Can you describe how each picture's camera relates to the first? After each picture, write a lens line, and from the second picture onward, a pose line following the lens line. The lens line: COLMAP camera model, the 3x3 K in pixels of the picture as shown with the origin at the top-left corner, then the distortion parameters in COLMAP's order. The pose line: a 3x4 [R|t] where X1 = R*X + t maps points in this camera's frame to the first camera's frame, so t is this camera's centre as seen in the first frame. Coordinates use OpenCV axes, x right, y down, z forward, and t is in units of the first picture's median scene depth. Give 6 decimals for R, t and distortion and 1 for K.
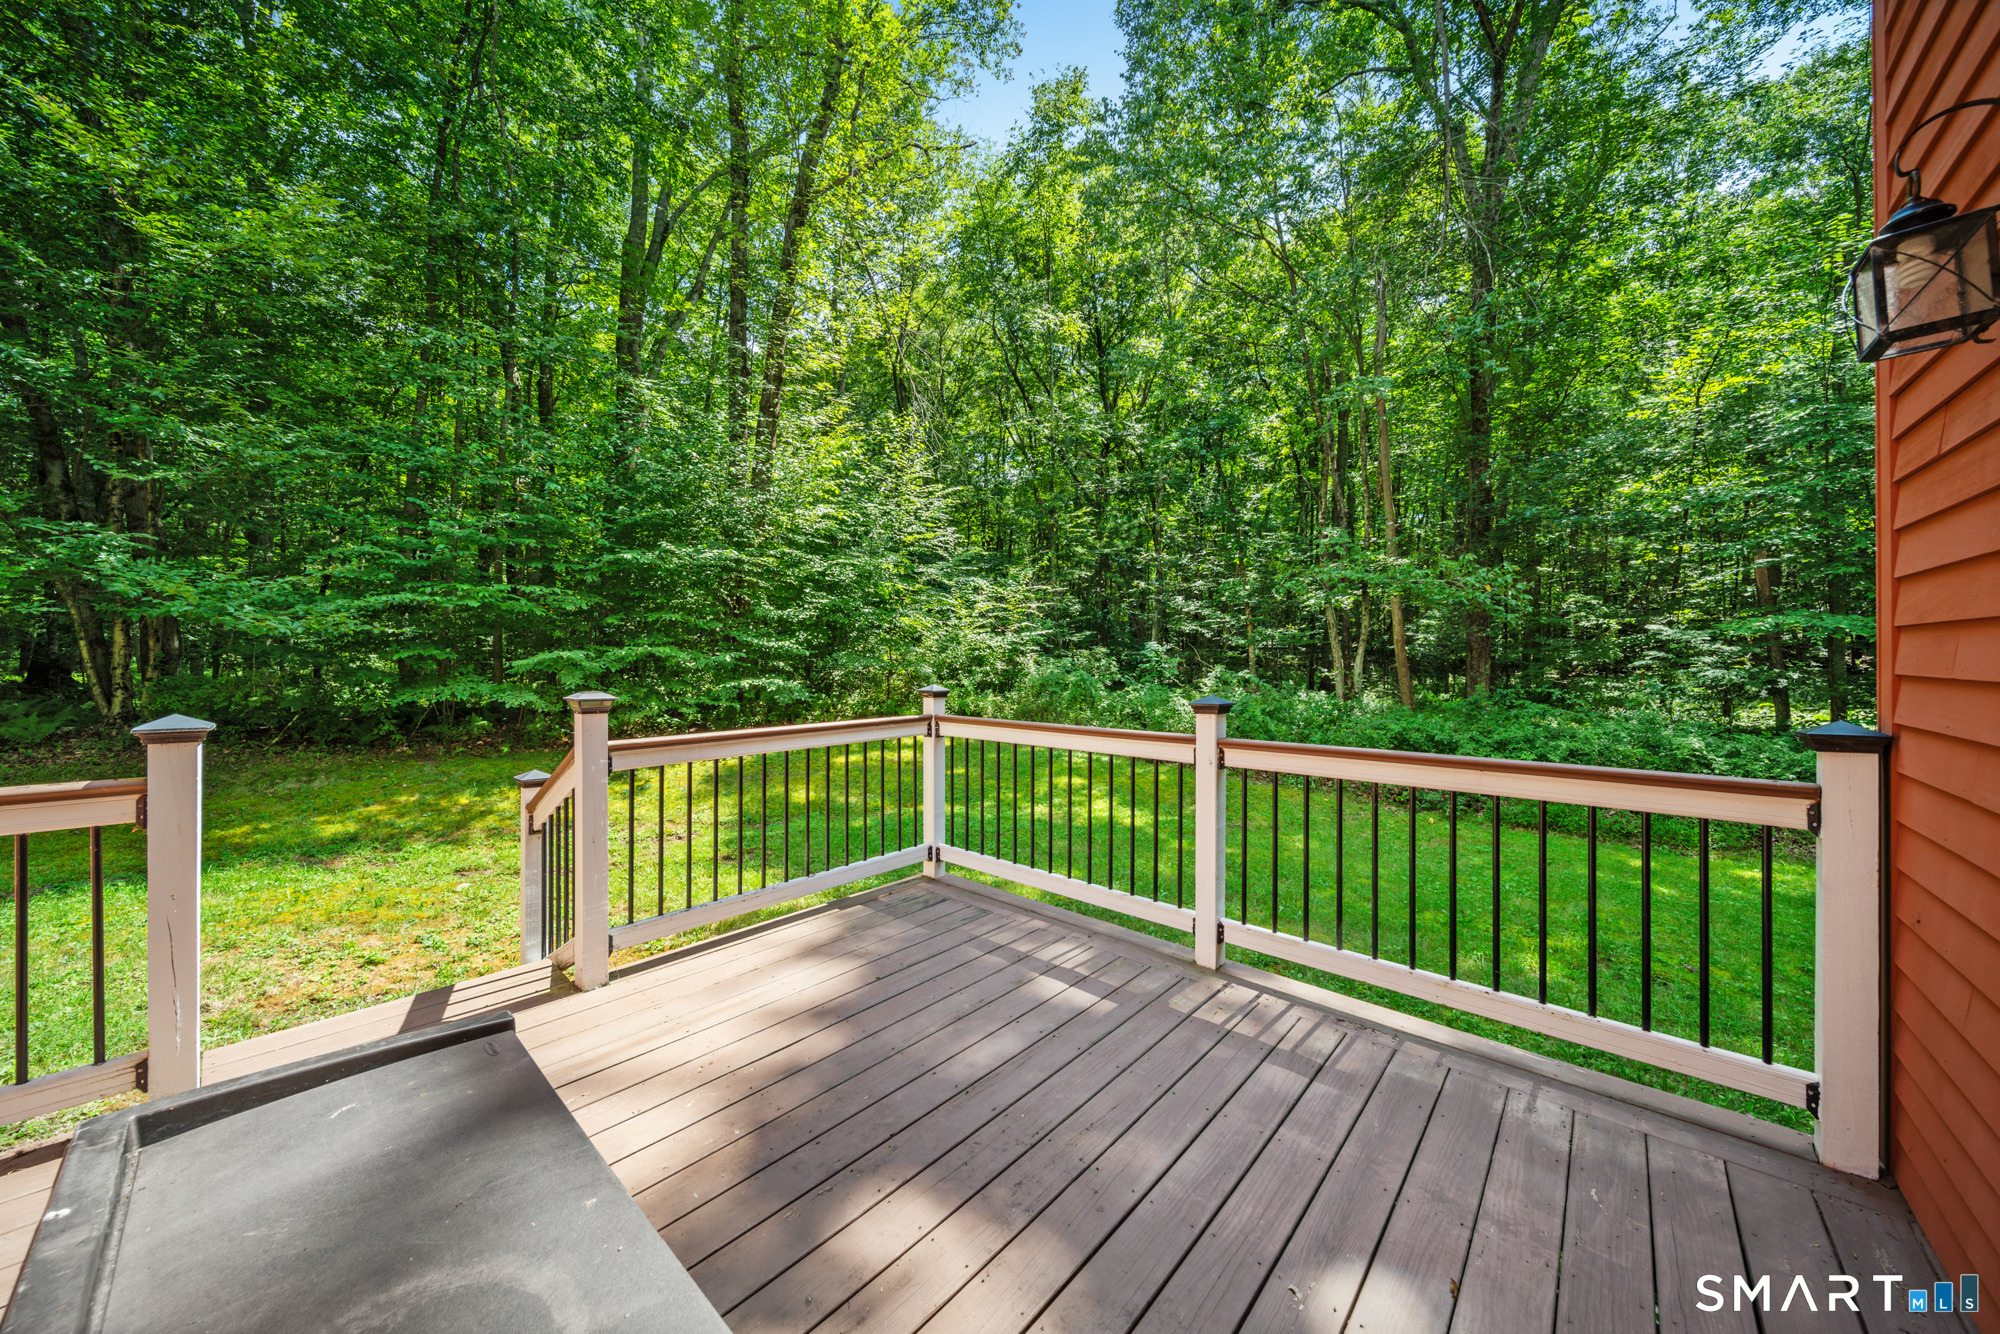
lens RADIAL K [[696.3, 0, 989.2], [0, 696.3, 657.0], [0, 0, 1]] dist [-0.002048, 0.000090]
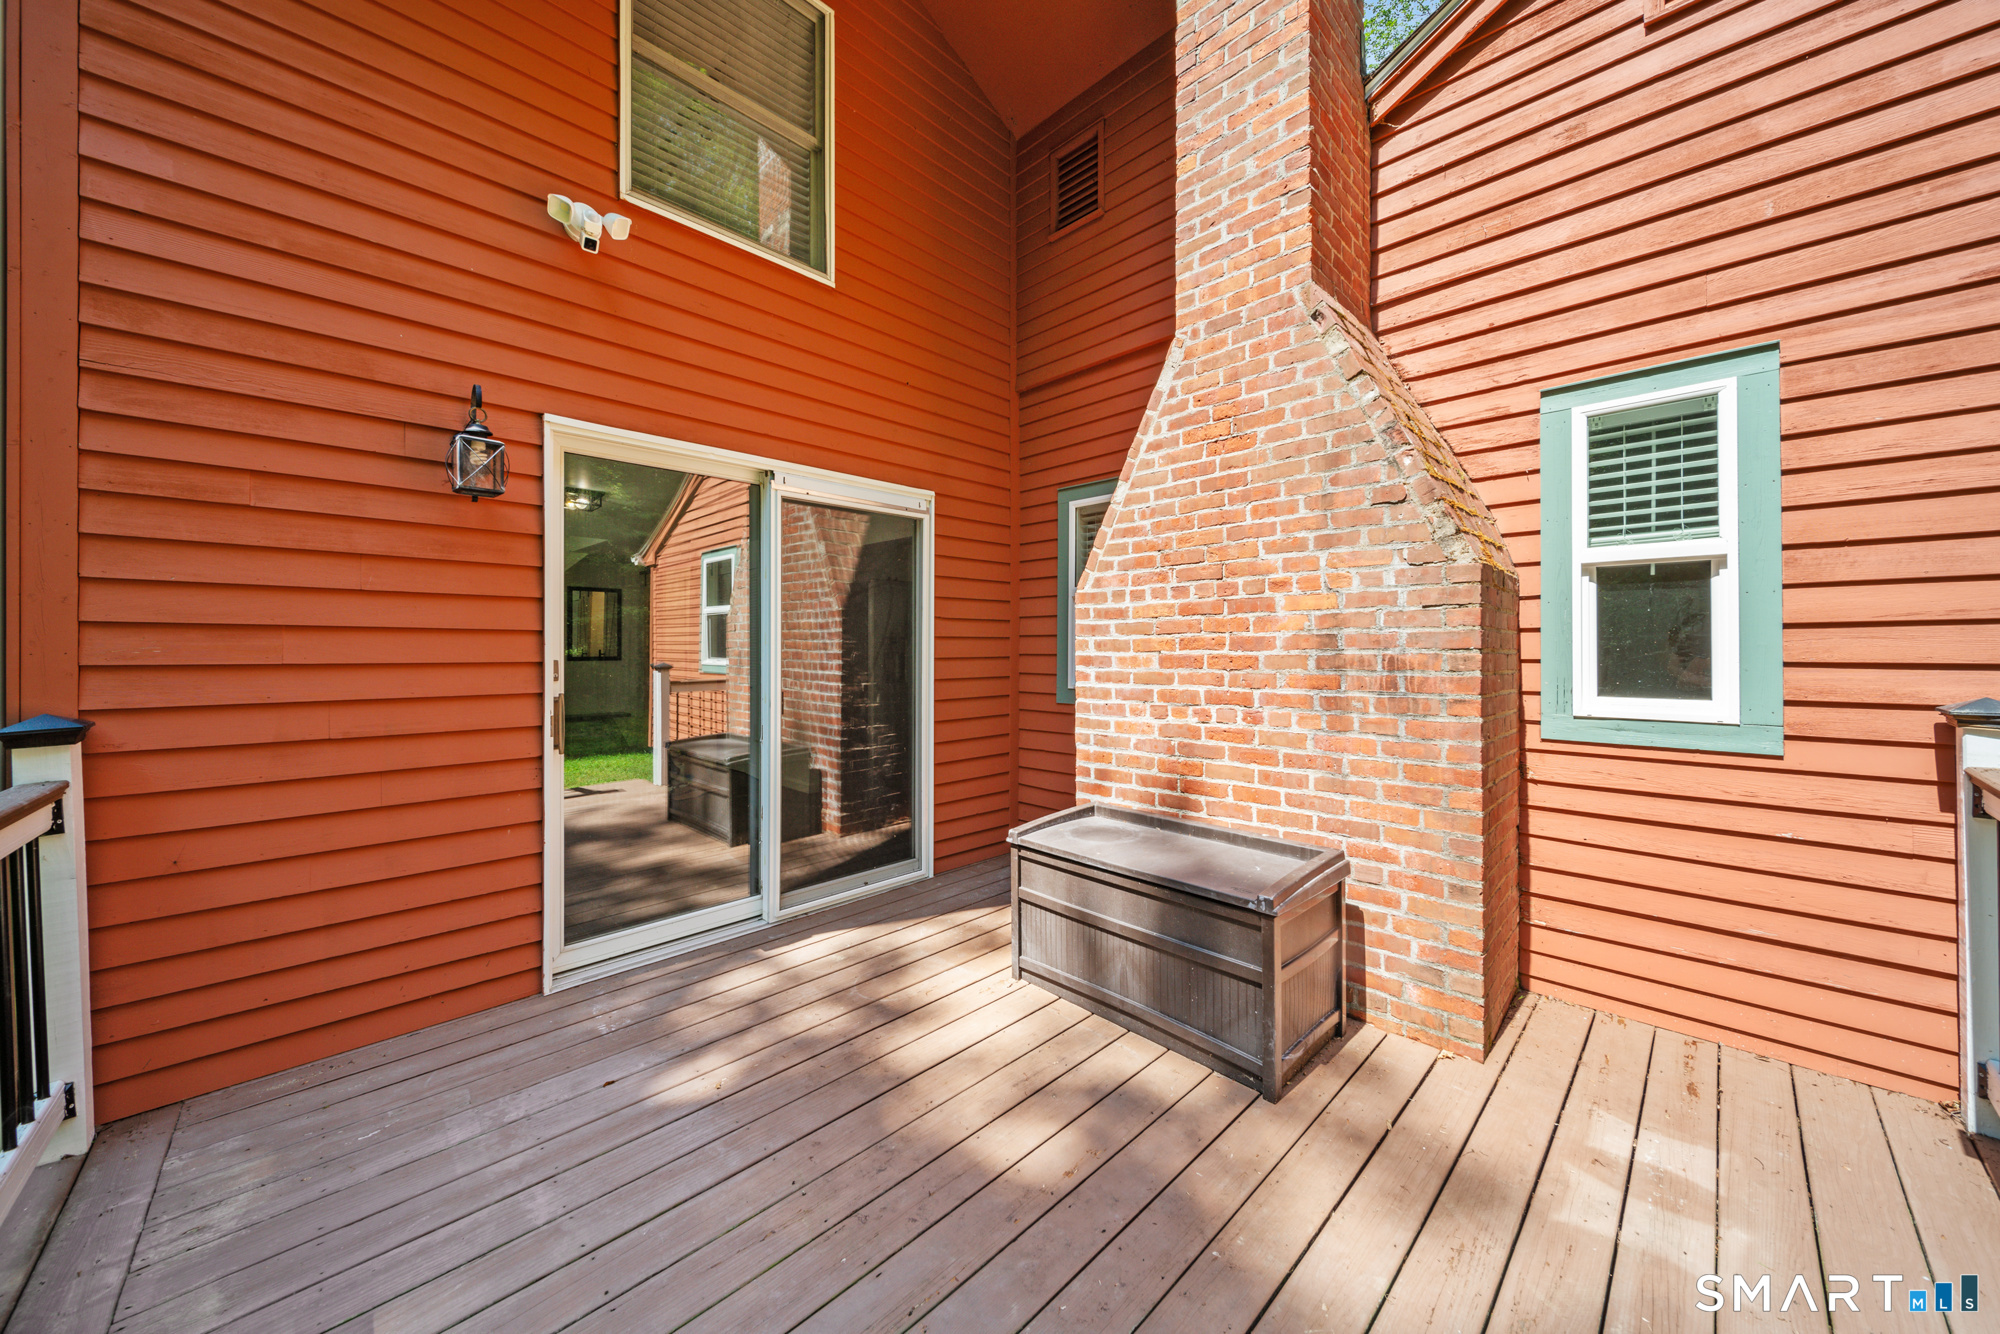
lens RADIAL K [[696.3, 0, 995.6], [0, 696.3, 653.0], [0, 0, 1]] dist [-0.002048, 0.000090]
pose [[-0.998538, 0.003433, 0.053953, -0.085589], [0.003296, 0.999991, -0.002635, 0.008229], [-0.053961, -0.002453, -0.998540, 1.049257]]
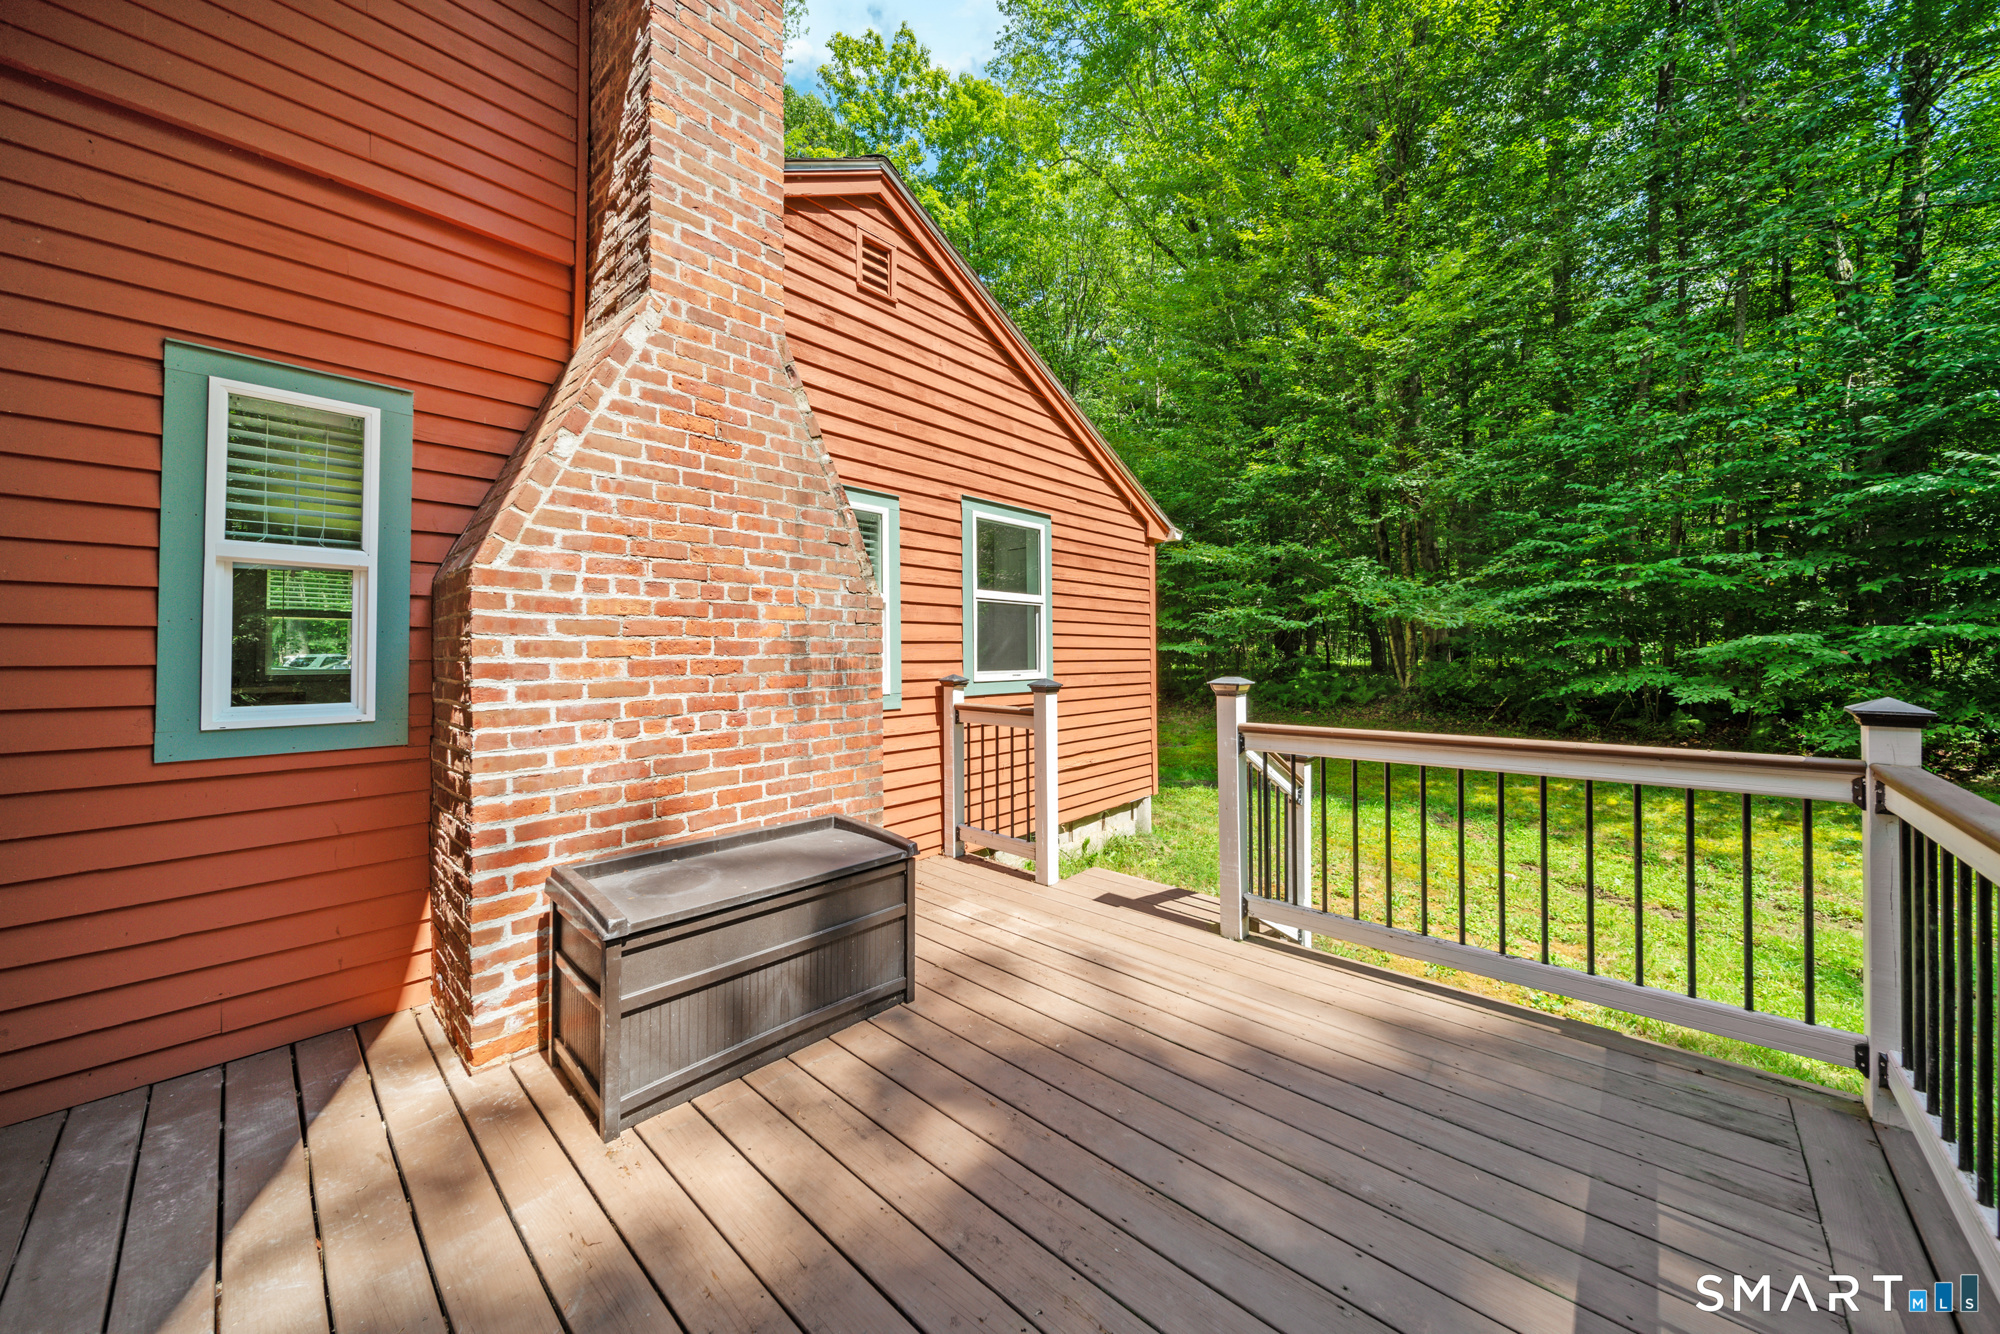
lens RADIAL K [[696.3, 0, 988.3], [0, 696.3, 646.8], [0, 0, 1]] dist [-0.002048, 0.000090]
pose [[-0.016724, -0.006980, -0.999836, 0.495857], [0.010132, 0.999923, -0.007150, 0.003387], [0.999809, -0.010250, -0.016652, 0.535783]]
